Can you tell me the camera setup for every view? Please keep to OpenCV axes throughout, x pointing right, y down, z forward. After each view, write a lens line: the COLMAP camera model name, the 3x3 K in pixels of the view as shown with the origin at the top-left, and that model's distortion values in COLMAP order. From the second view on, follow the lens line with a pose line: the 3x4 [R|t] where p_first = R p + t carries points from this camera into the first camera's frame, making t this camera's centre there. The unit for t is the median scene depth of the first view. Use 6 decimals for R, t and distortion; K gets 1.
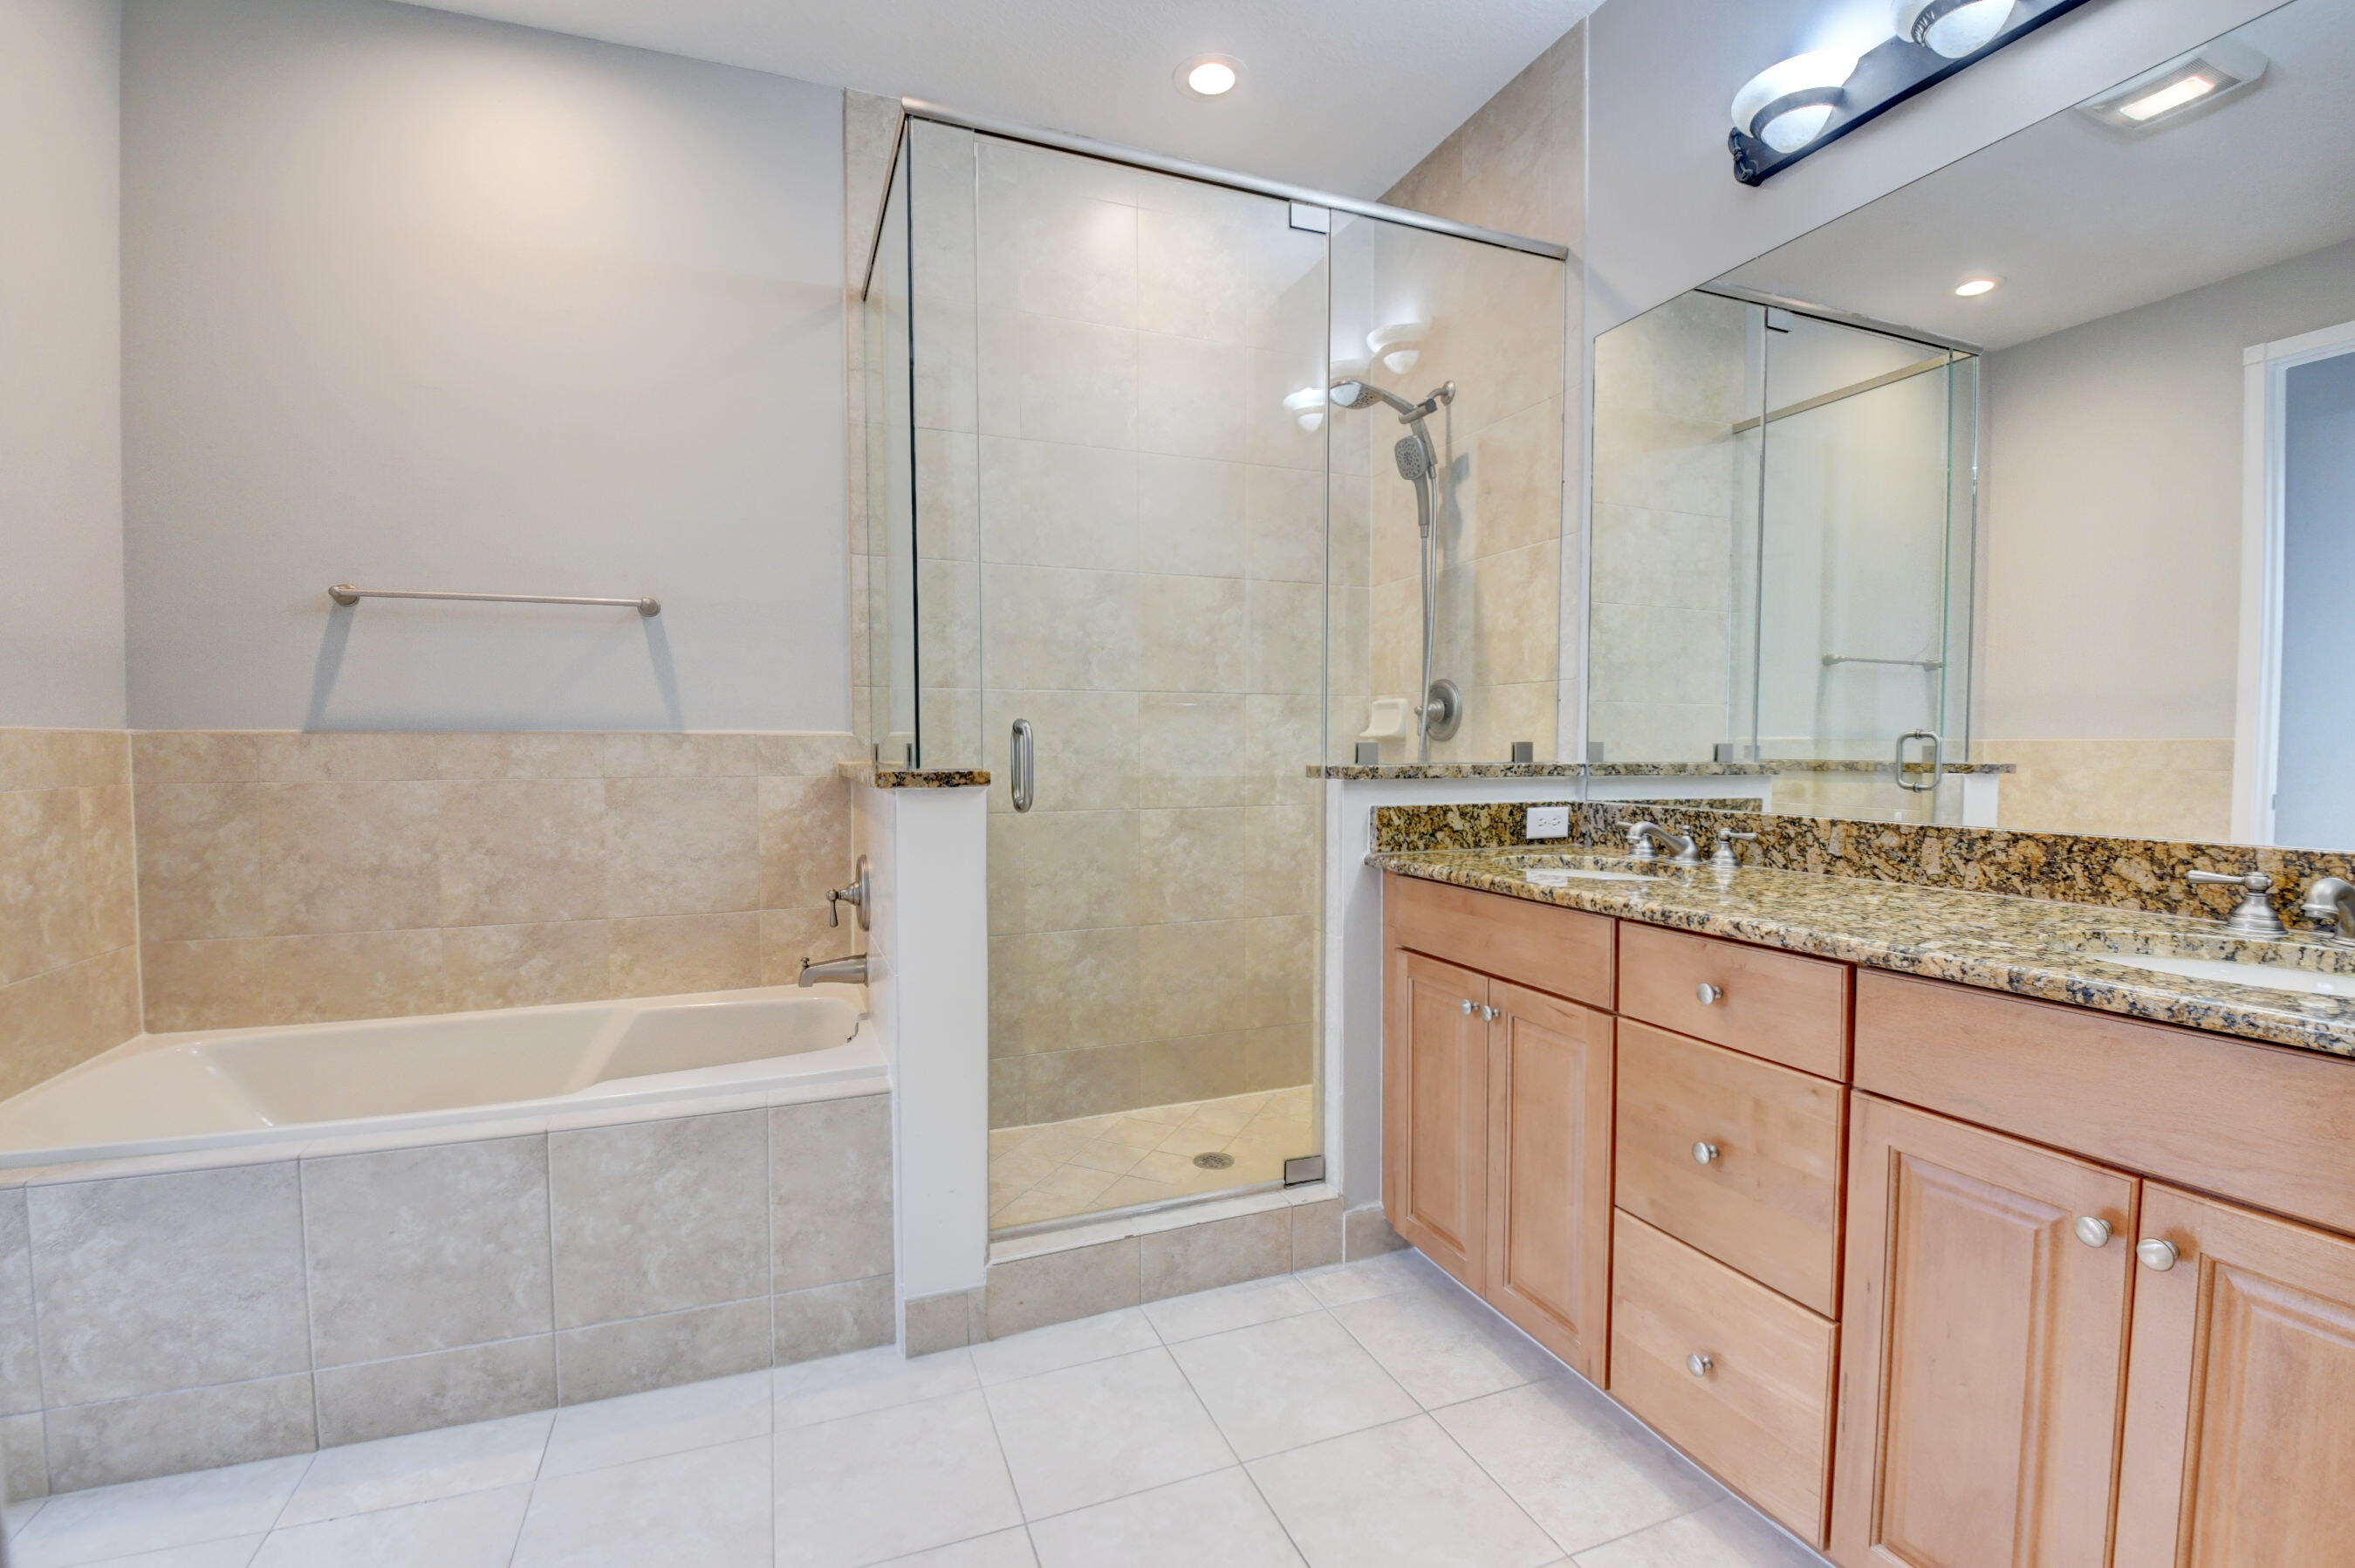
lens RADIAL K [[1043.1, 0, 1177.8], [0, 1043.1, 779.9], [0, 0, 1]] dist [0.013059, -0.021199]
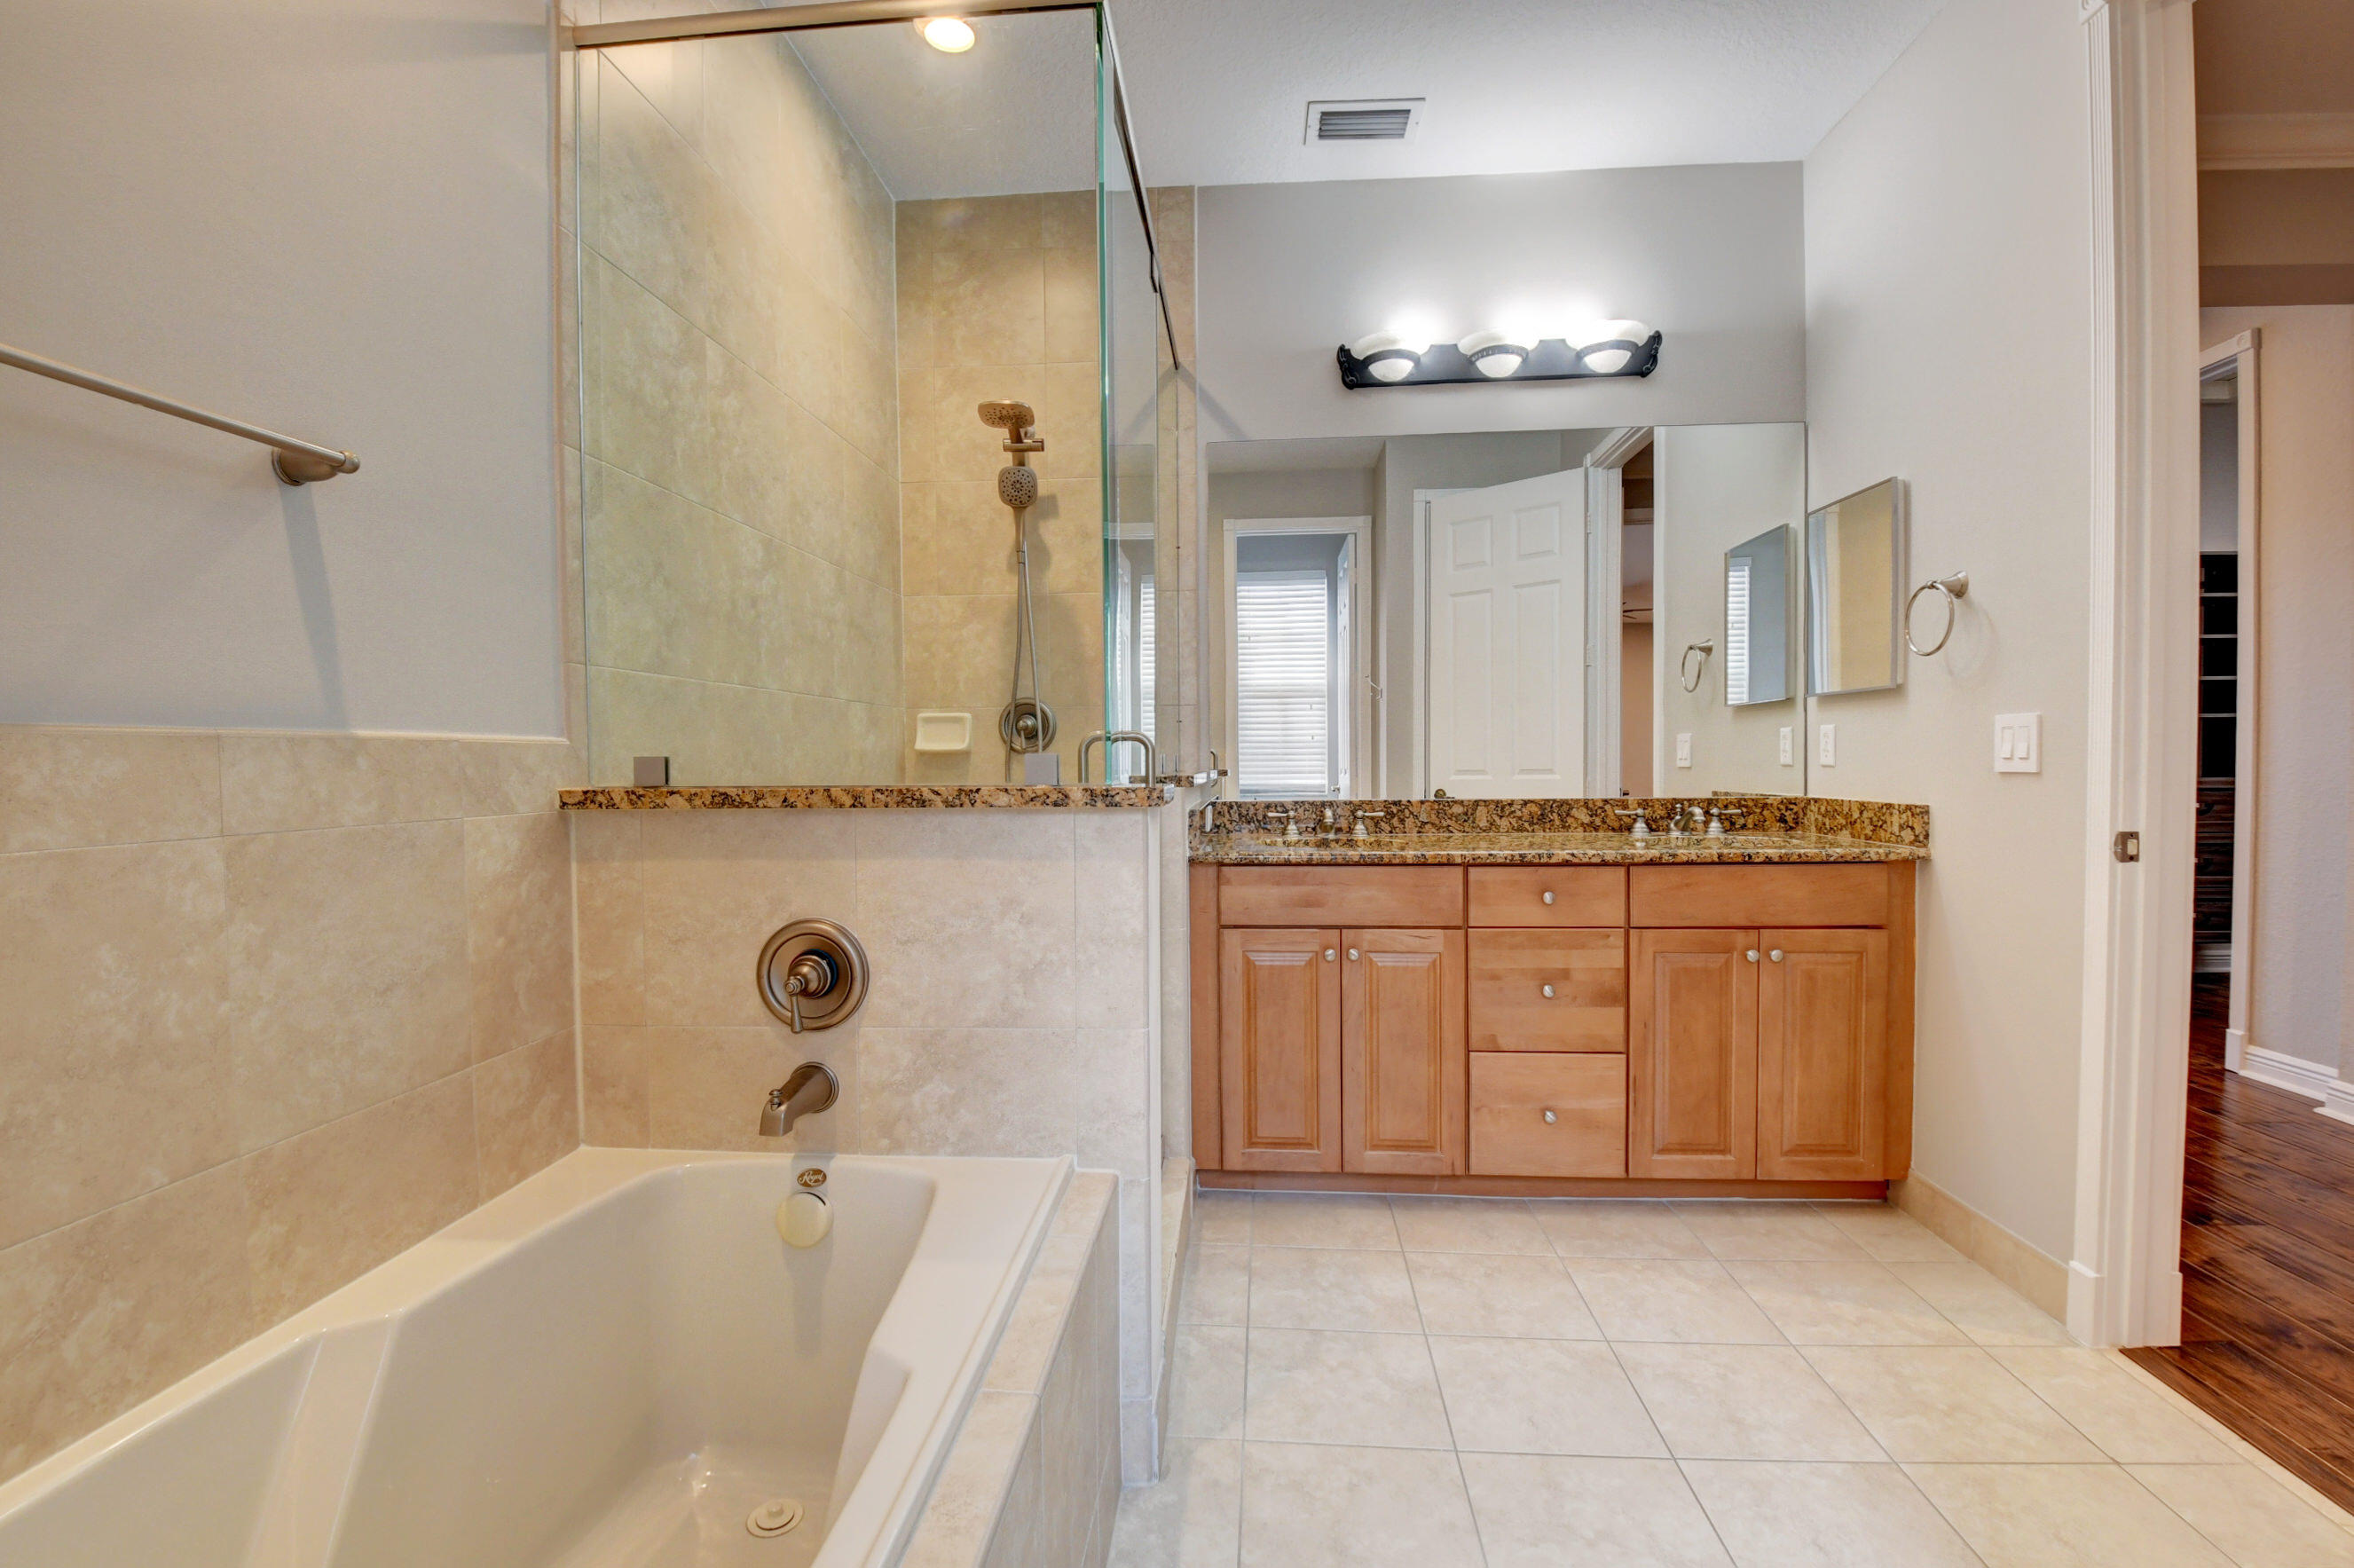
lens RADIAL K [[1042.7, 0, 1181.2], [0, 1042.7, 788.2], [0, 0, 1]] dist [0.013059, -0.021199]
pose [[0.444727, -0.028645, 0.895208, -0.767968], [0.037652, 0.999203, 0.013268, -0.012920], [-0.894875, 0.027806, 0.445451, 0.457249]]
